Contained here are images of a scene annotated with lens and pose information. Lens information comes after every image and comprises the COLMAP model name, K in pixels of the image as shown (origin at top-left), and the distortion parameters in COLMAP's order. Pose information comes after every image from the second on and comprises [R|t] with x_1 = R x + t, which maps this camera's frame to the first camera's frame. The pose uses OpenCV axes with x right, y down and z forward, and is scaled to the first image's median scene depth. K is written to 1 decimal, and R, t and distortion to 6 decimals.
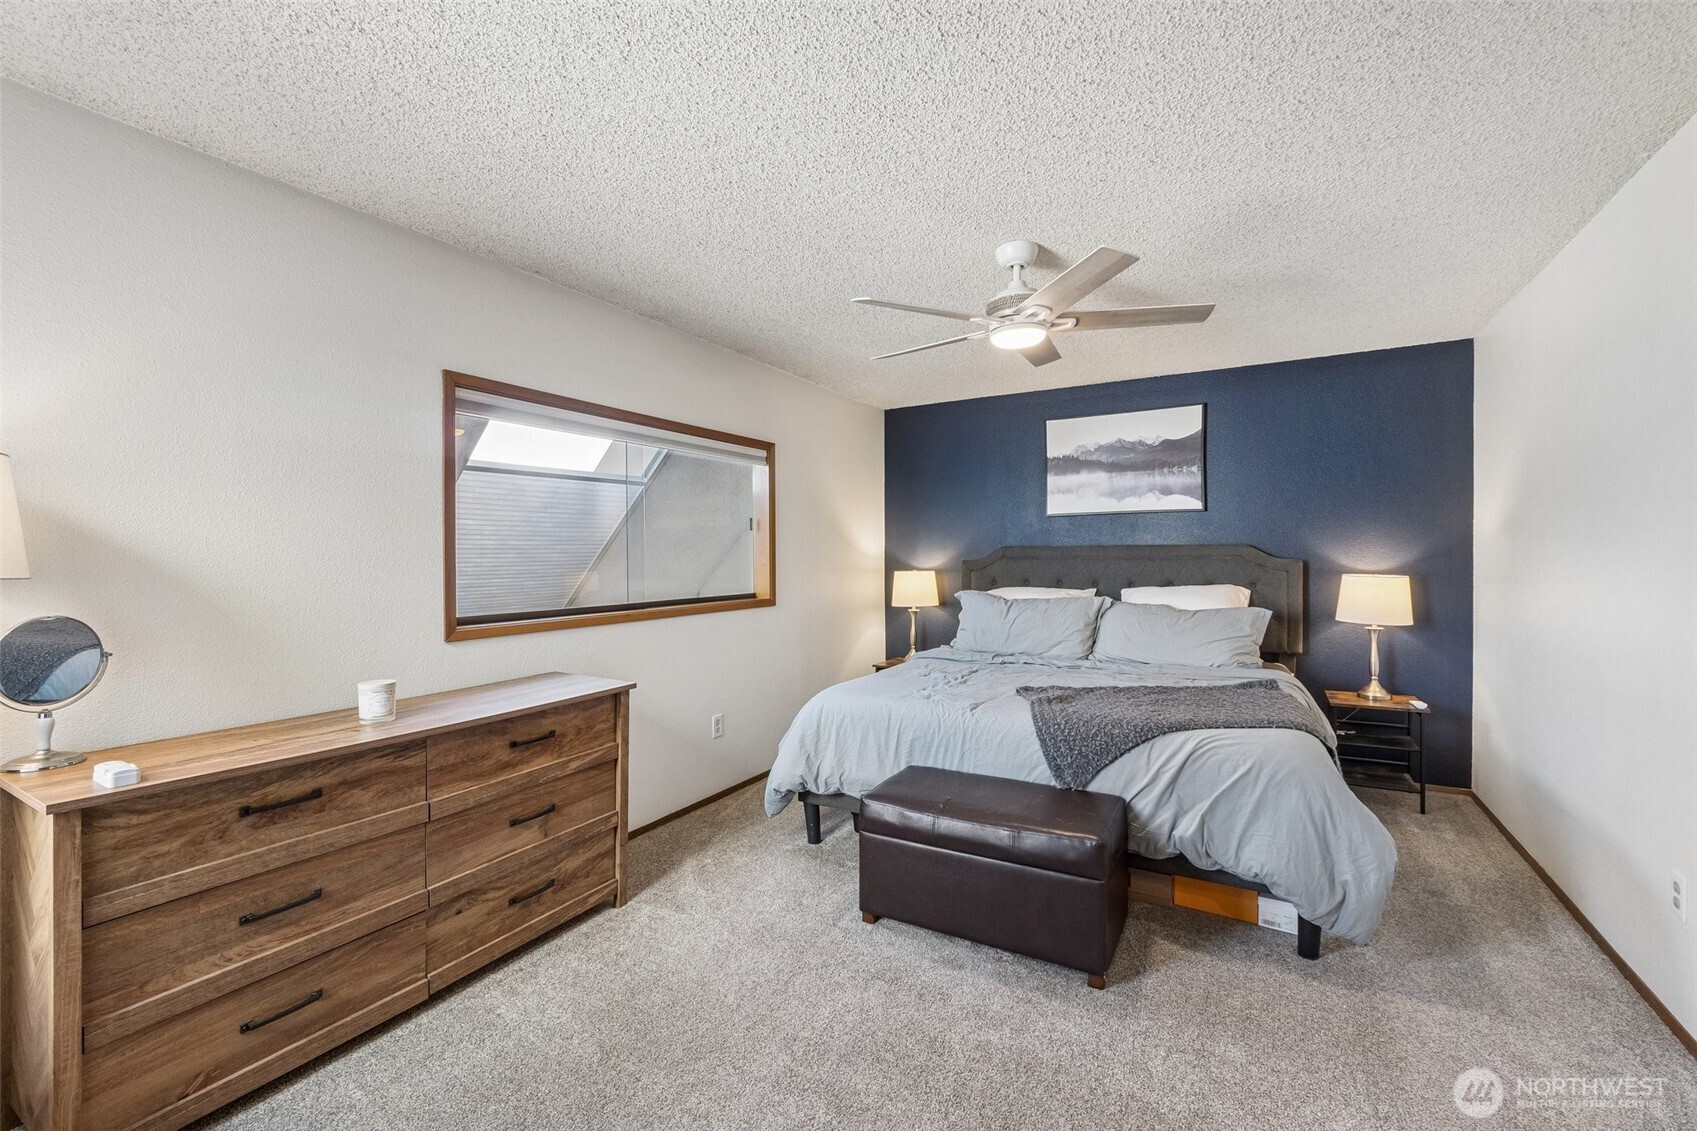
lens RADIAL K [[690.0, 0, 858.3], [0, 690.0, 563.0], [0, 0, 1]] dist [-0.011204, -0.000217]
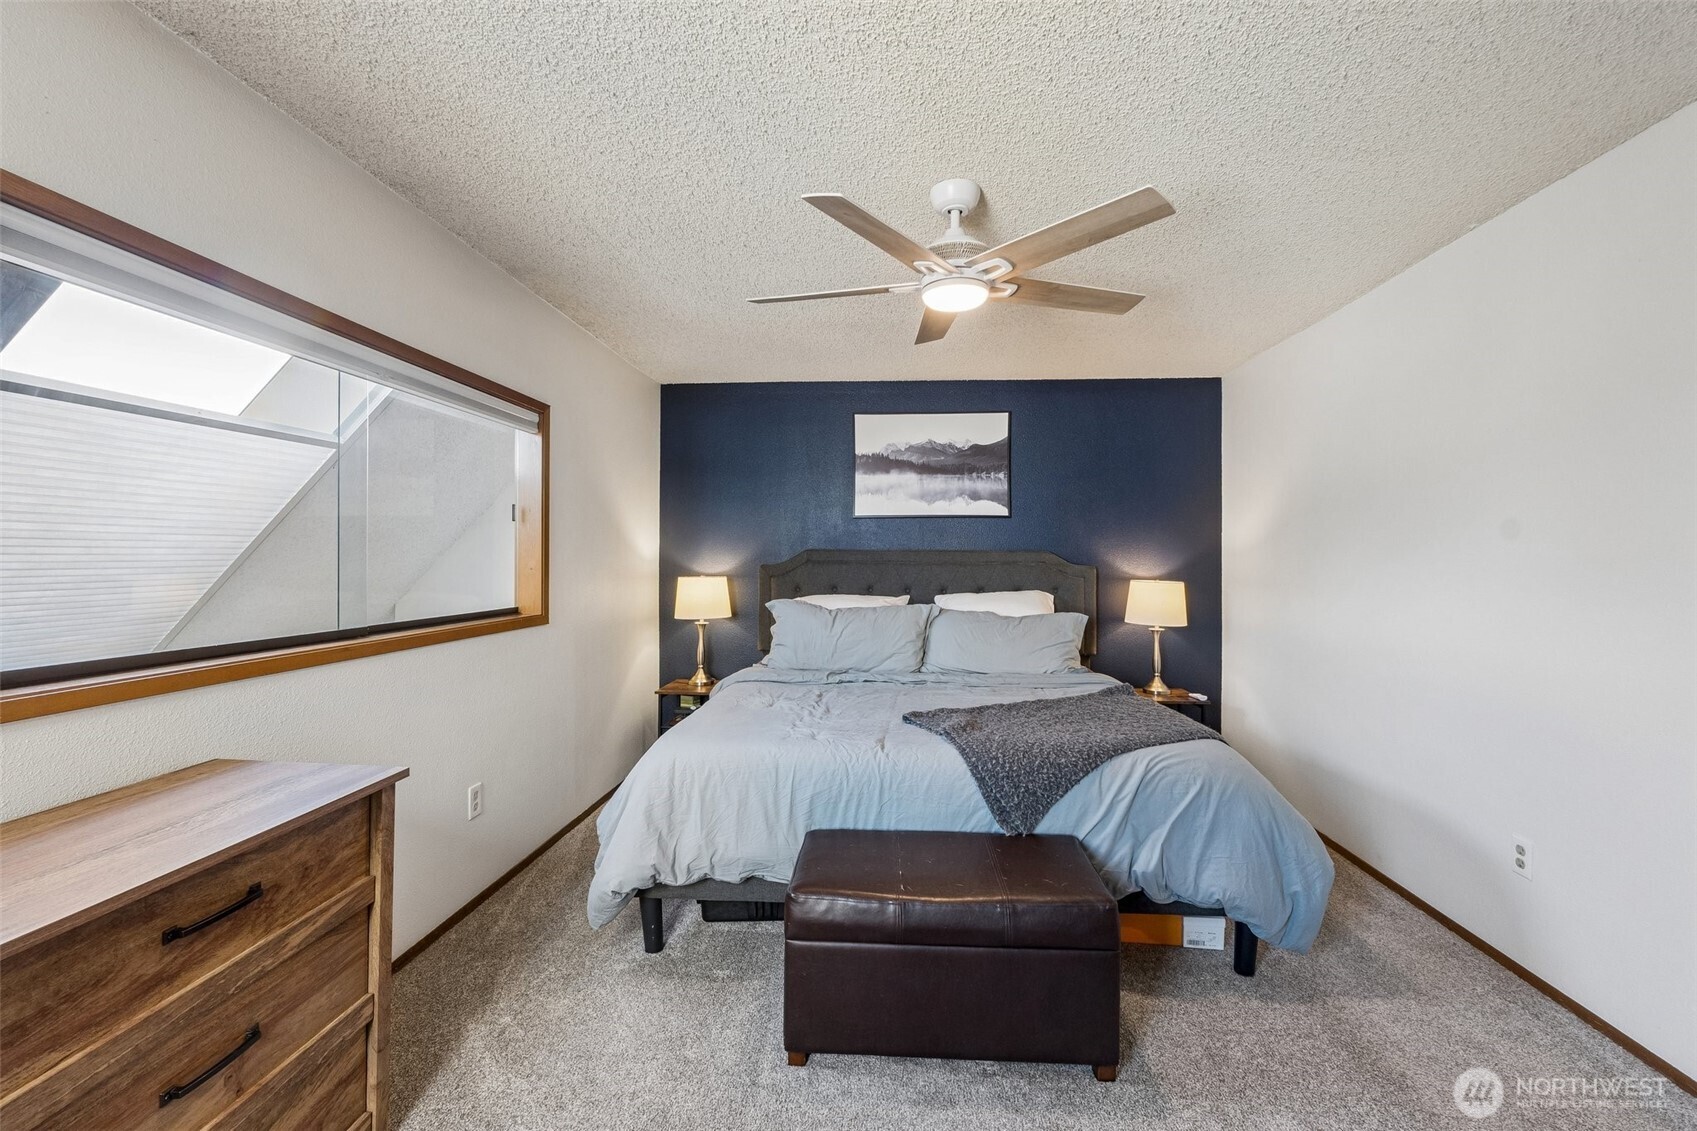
lens RADIAL K [[693.2, 0, 854.6], [0, 693.2, 561.0], [0, 0, 1]] dist [-0.010514, -0.000421]
pose [[0.901653, 0.010282, 0.432338, -0.183739], [-0.005955, 0.999918, -0.011360, 0.001184], [-0.432419, 0.007668, 0.901640, 0.234189]]
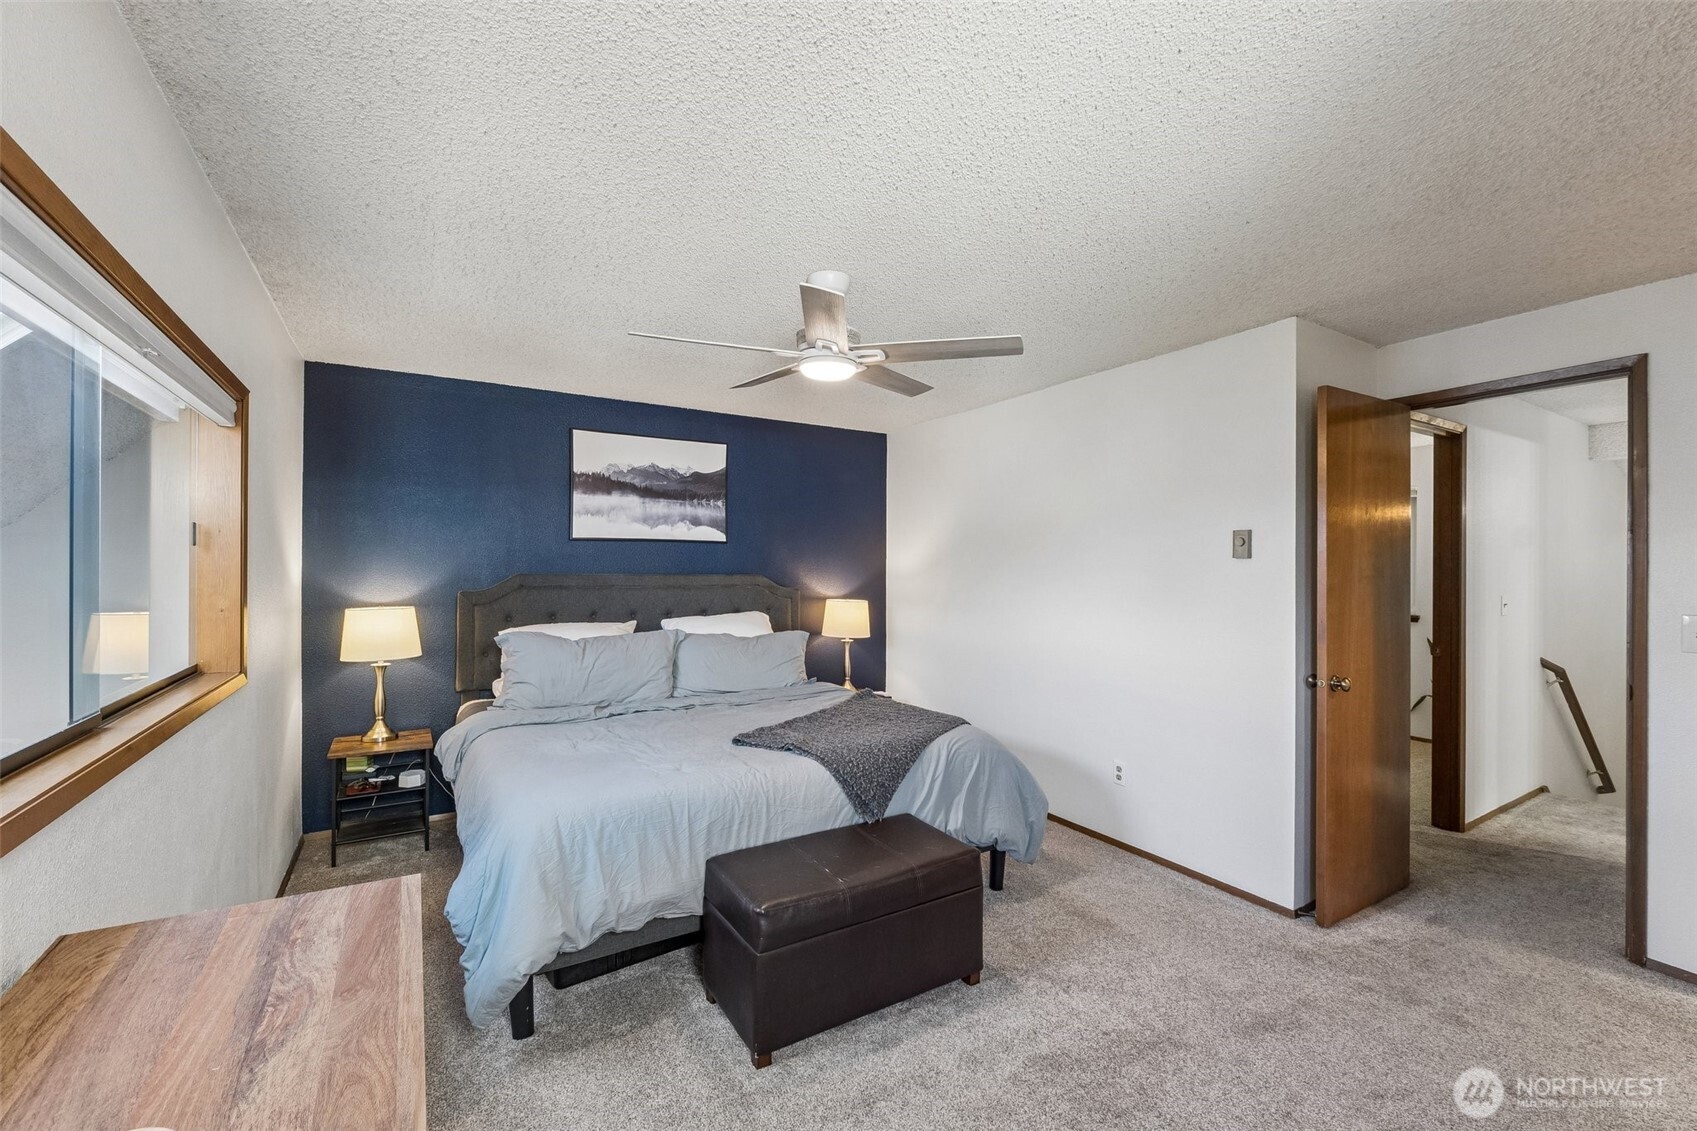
lens RADIAL K [[707.5, 0, 845.0], [0, 707.5, 570.6], [0, 0, 1]] dist [-0.008318, -0.000172]
pose [[0.490063, 0.008506, 0.871646, -0.479560], [0.000486, 0.999950, -0.010031, -0.028277], [-0.871687, 0.005339, 0.490034, 0.383513]]
